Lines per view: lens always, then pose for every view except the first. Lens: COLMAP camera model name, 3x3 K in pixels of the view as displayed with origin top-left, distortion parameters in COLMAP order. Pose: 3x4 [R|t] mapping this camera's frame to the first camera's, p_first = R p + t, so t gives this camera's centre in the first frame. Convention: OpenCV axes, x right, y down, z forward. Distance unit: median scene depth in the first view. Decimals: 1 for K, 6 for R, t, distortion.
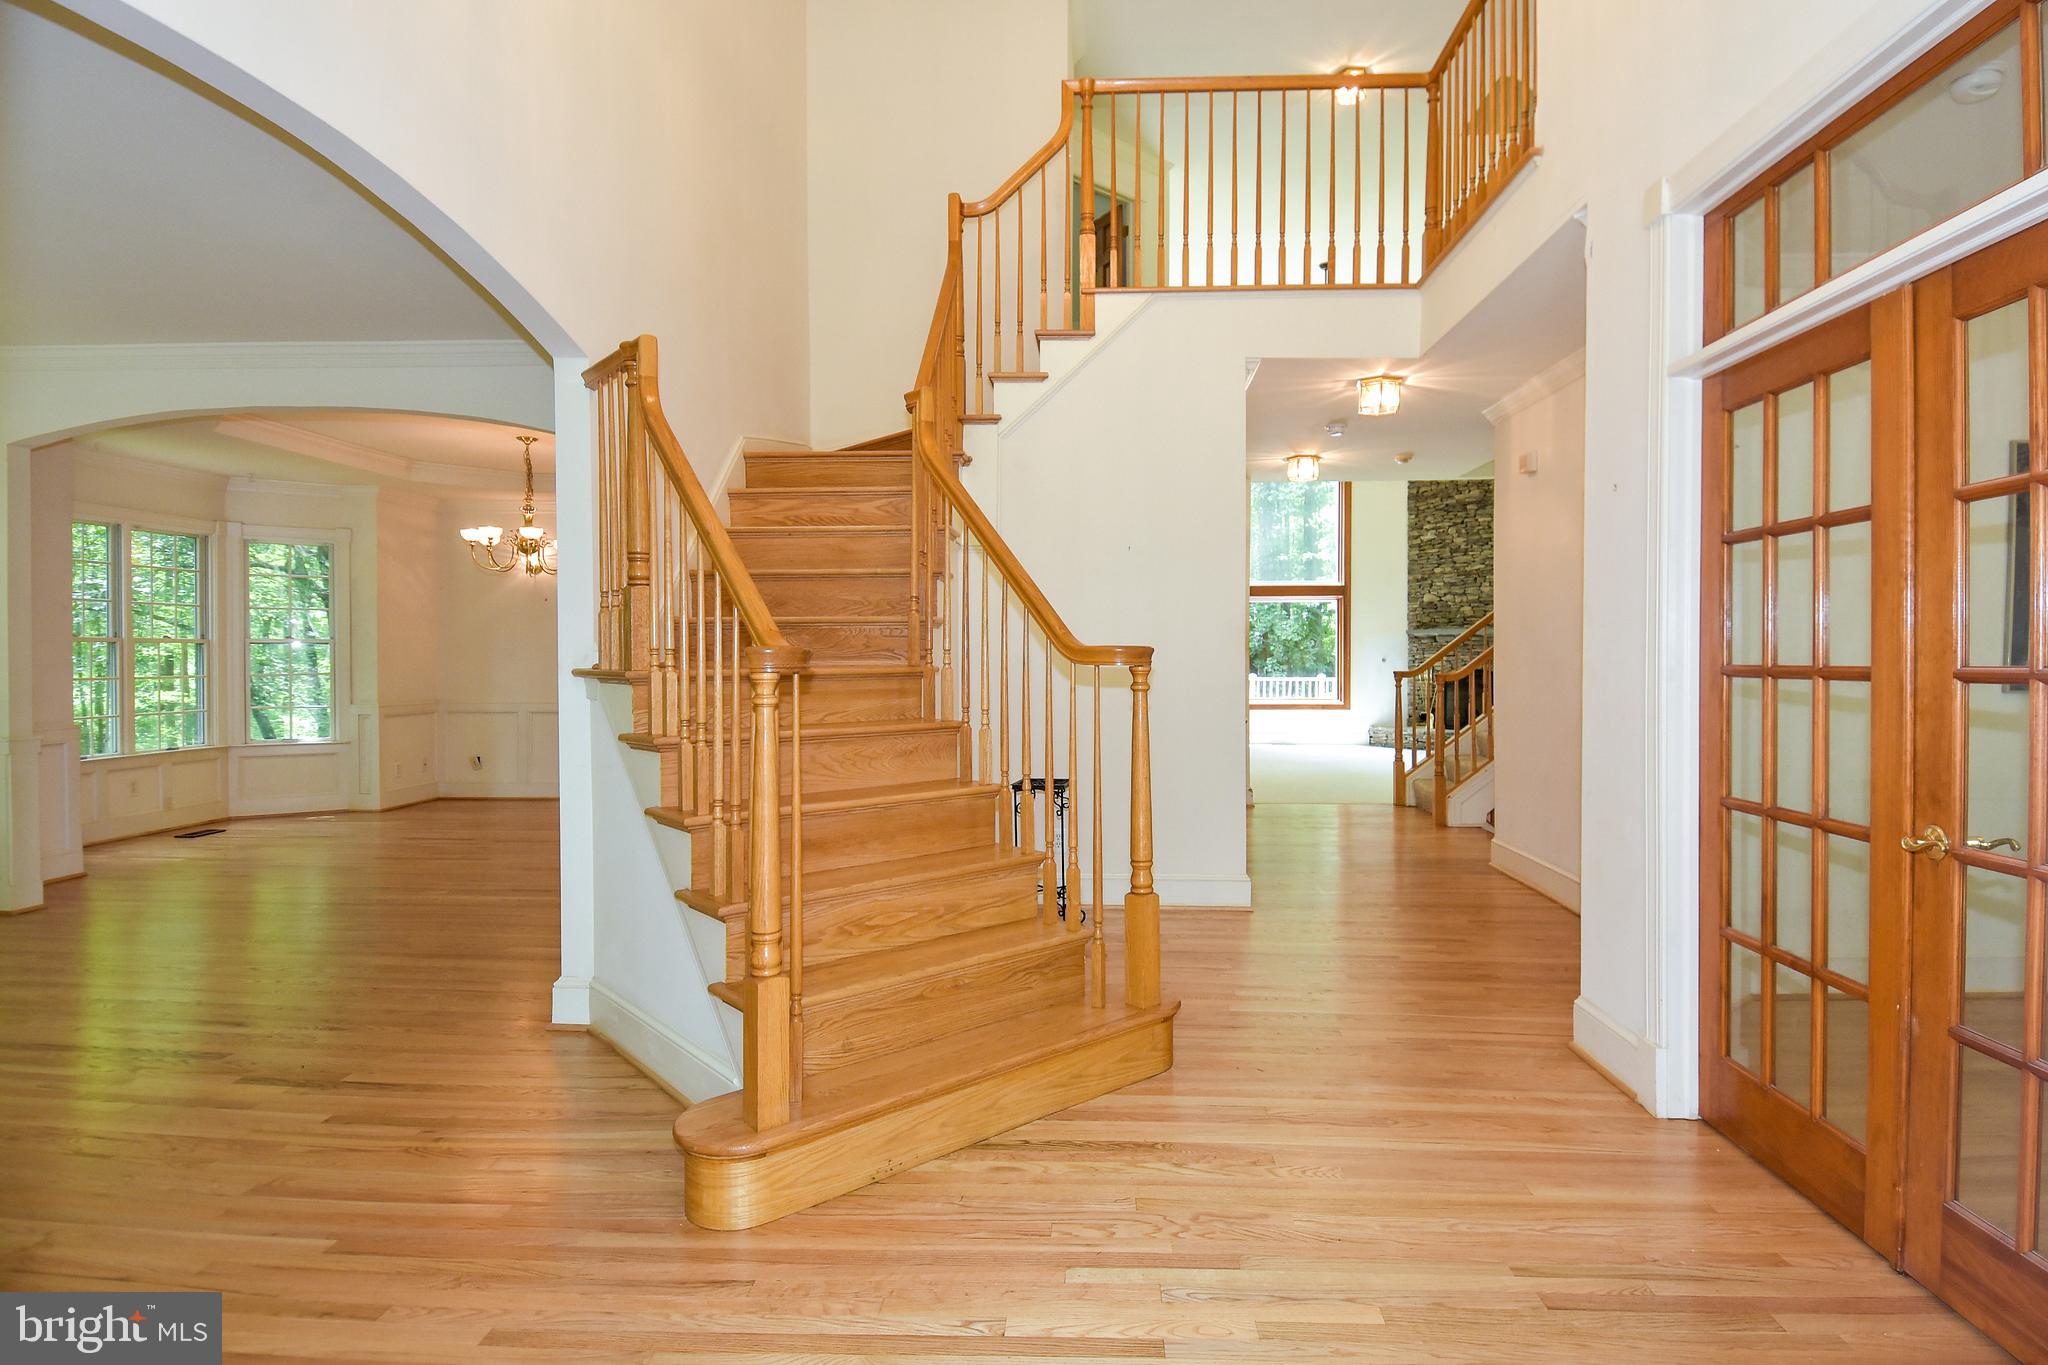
lens RADIAL K [[1133.1, 0, 1189.4], [0, 1133.1, 698.5], [0, 0, 1]] dist [0.024324, -0.029745]
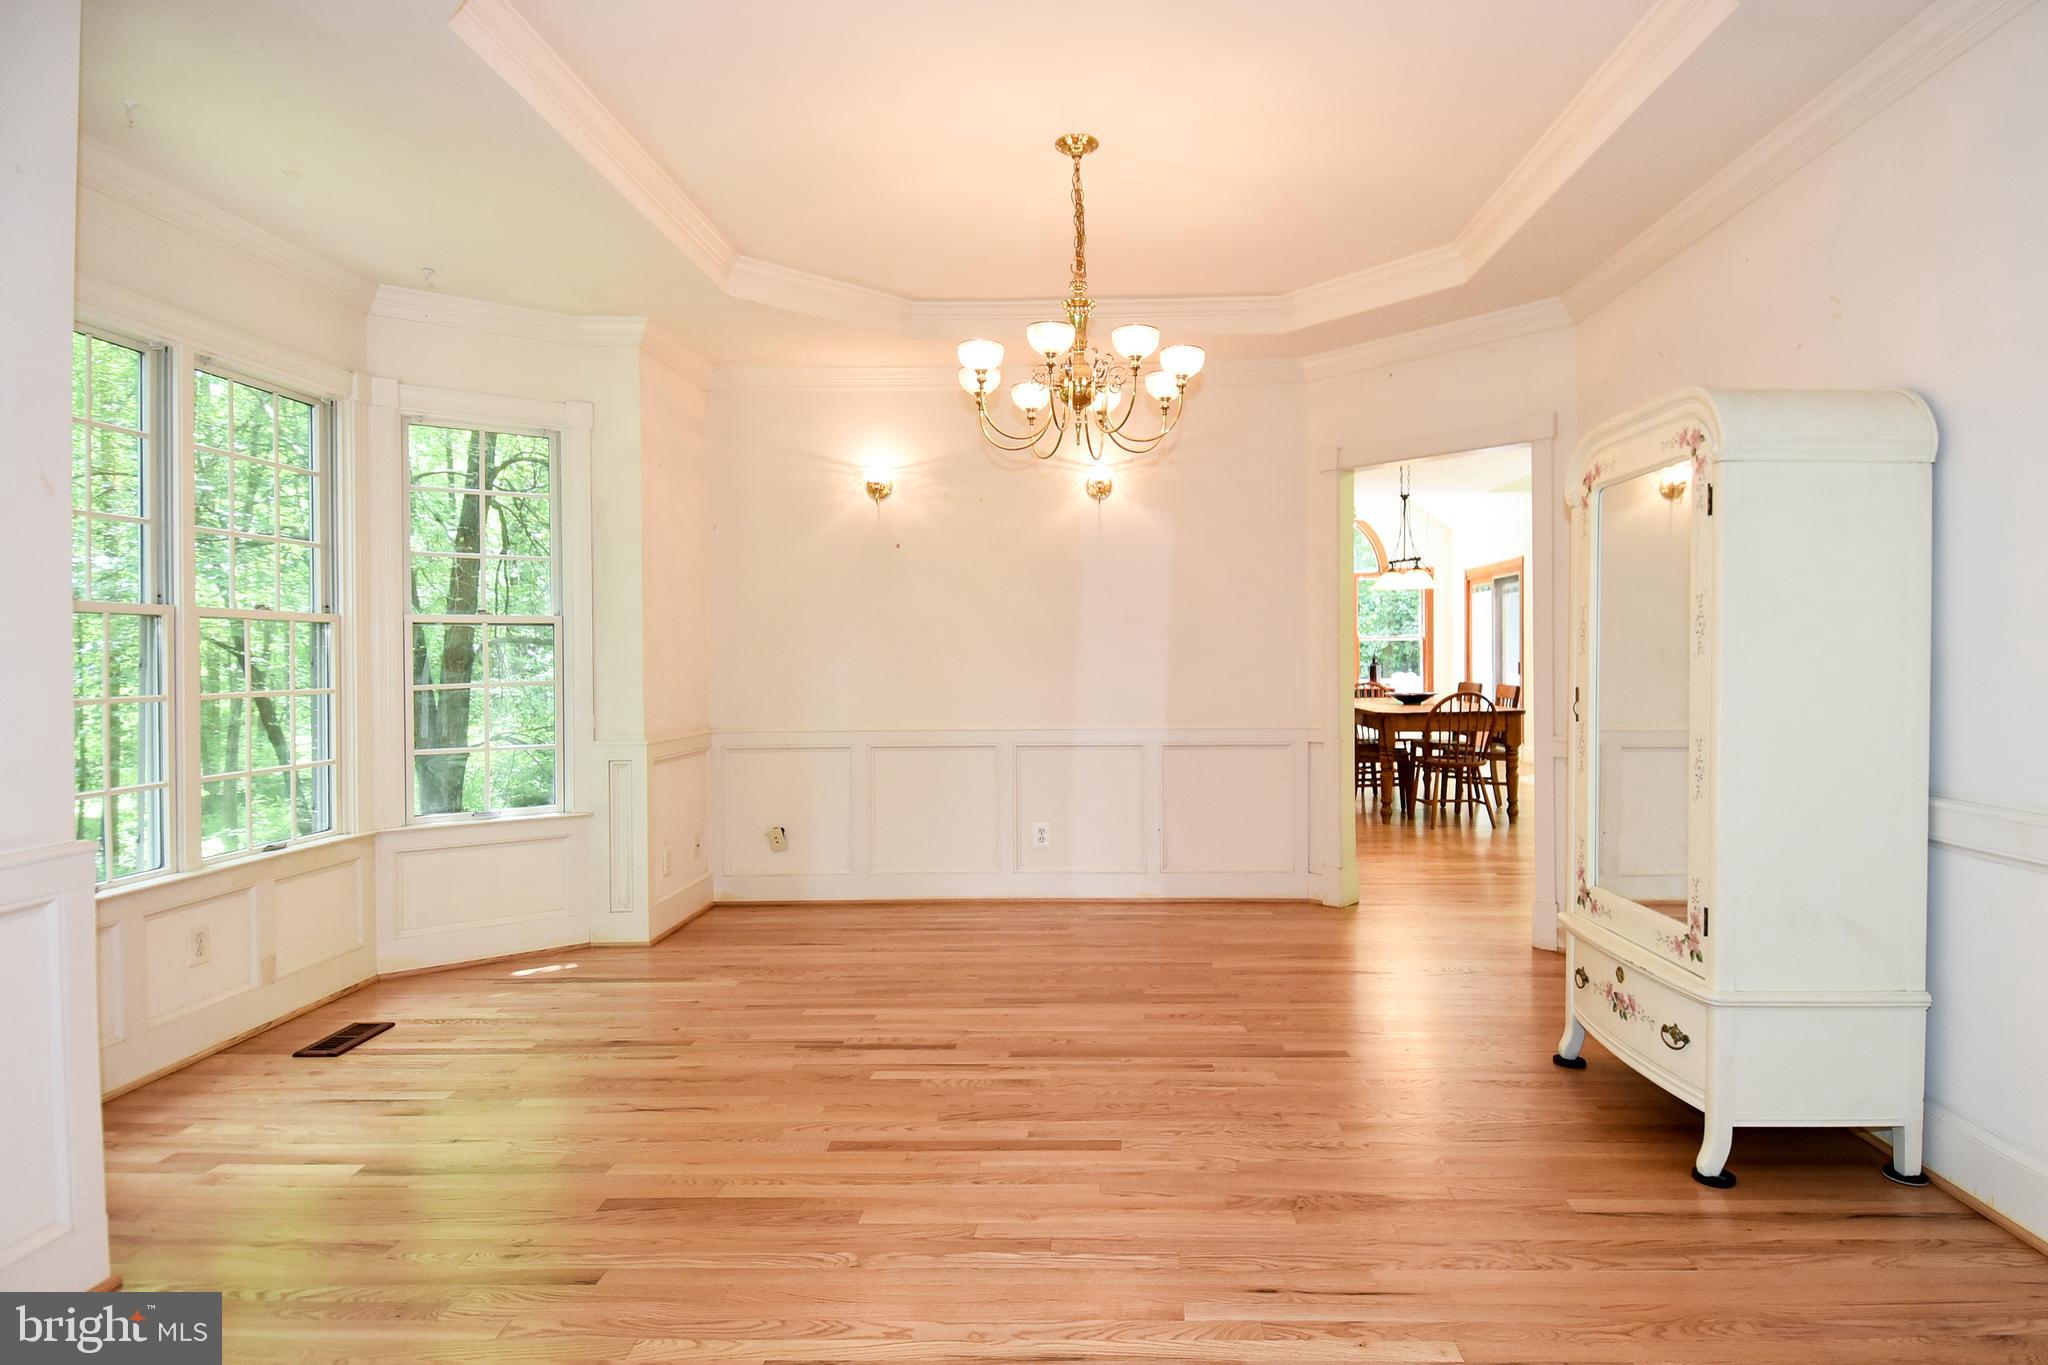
lens RADIAL K [[1133.1, 0, 1081.0], [0, 1133.1, 676.0], [0, 0, 1]] dist [0.024324, -0.029745]
pose [[0.999231, -0.011391, -0.037518, -1.163433], [0.010622, 0.999731, -0.020616, -0.026113], [0.037742, 0.020201, 0.999083, 1.156121]]
